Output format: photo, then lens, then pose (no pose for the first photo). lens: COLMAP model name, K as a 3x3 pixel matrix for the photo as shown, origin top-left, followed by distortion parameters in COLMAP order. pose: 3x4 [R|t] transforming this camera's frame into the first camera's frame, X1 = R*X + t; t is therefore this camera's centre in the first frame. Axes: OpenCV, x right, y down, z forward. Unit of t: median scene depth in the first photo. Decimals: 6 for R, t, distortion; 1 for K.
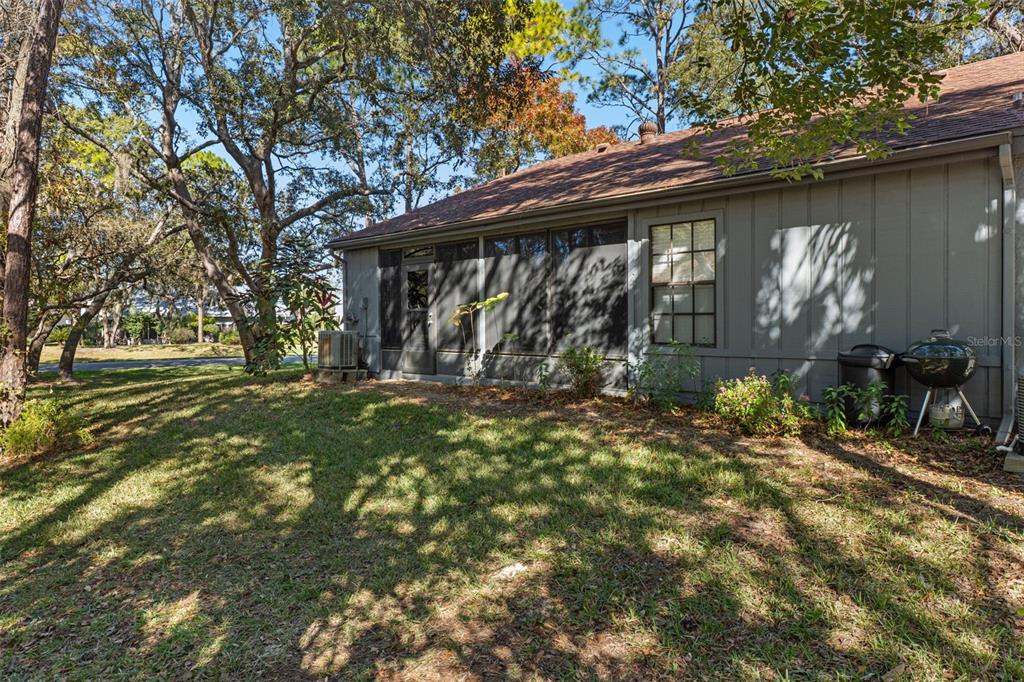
lens RADIAL K [[570.4, 0, 510.4], [0, 570.4, 329.3], [0, 0, 1]] dist [0.001227, 0.000571]
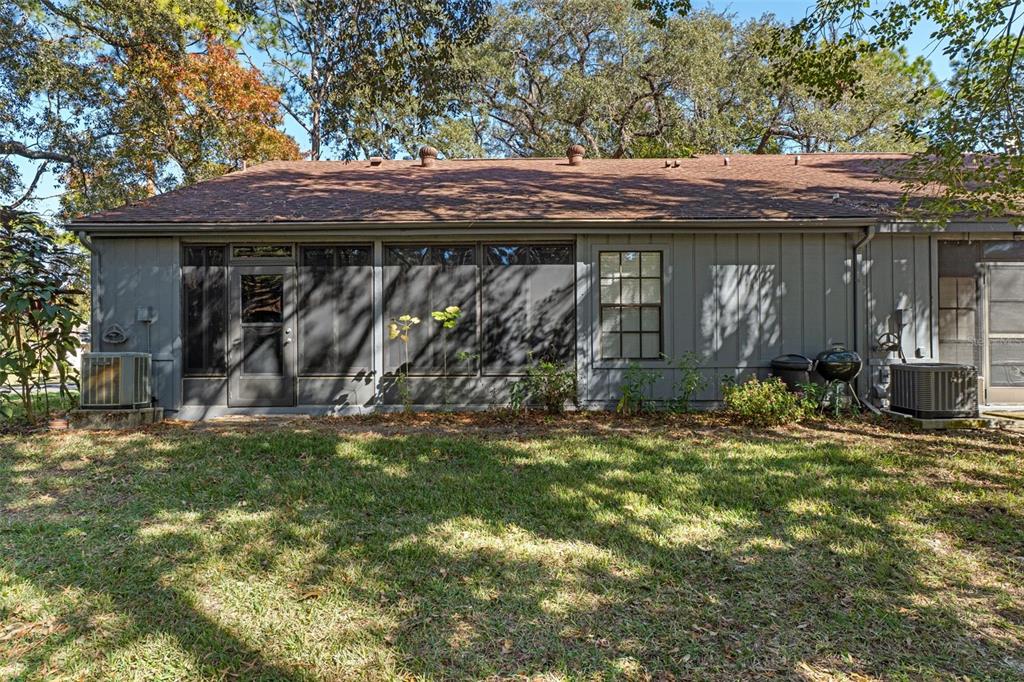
lens RADIAL K [[570.4, 0, 510.4], [0, 570.4, 329.3], [0, 0, 1]] dist [0.001227, 0.000571]
pose [[0.775956, 0.017507, 0.630544, -0.480776], [0.010047, 0.999145, -0.040104, 0.008889], [-0.630707, 0.037454, 0.775117, 0.223609]]
